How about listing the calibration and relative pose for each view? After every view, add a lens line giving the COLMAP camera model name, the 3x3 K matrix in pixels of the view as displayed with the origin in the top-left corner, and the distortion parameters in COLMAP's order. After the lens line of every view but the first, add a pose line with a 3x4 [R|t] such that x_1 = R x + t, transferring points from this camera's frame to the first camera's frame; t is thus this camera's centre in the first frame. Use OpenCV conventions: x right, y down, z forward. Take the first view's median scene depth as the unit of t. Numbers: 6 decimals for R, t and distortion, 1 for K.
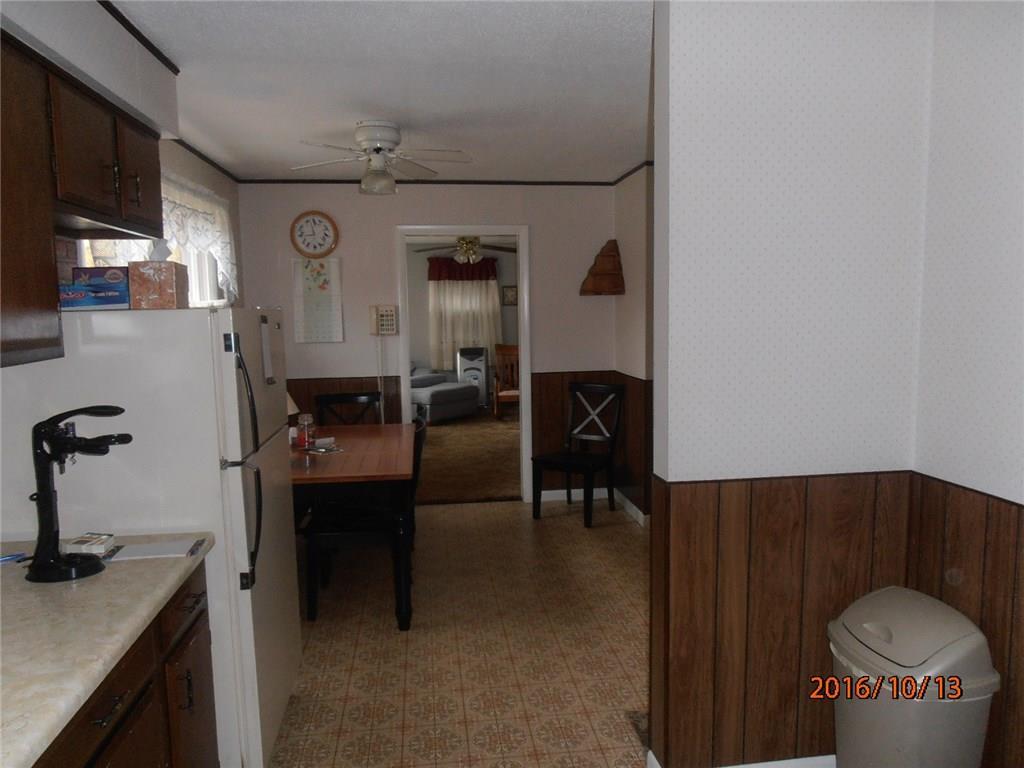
lens RADIAL K [[711.4, 0, 511.4], [0, 711.4, 381.4], [0, 0, 1]] dist [-0.003641, -0.000671]
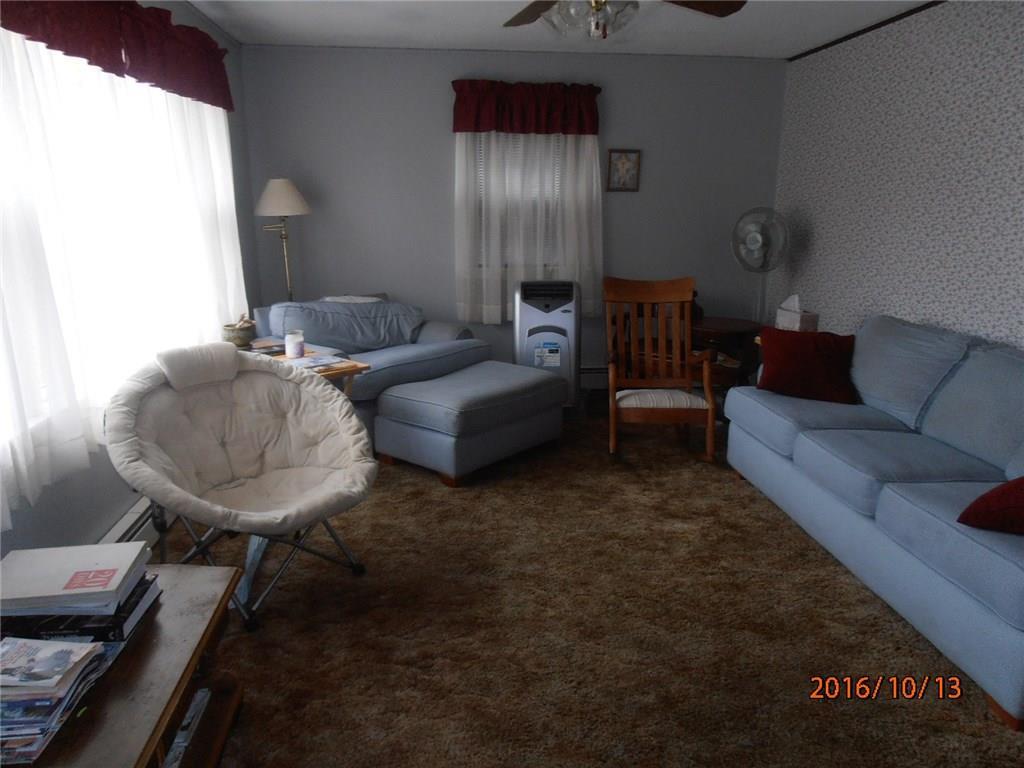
lens RADIAL K [[711.4, 0, 516.3], [0, 711.4, 387.7], [0, 0, 1]] dist [-0.003641, -0.000671]
pose [[0.999350, 0.028832, -0.021629, -0.060564], [-0.025576, 0.990088, 0.138101, -0.040360], [0.025397, -0.137458, 0.990182, 0.513433]]
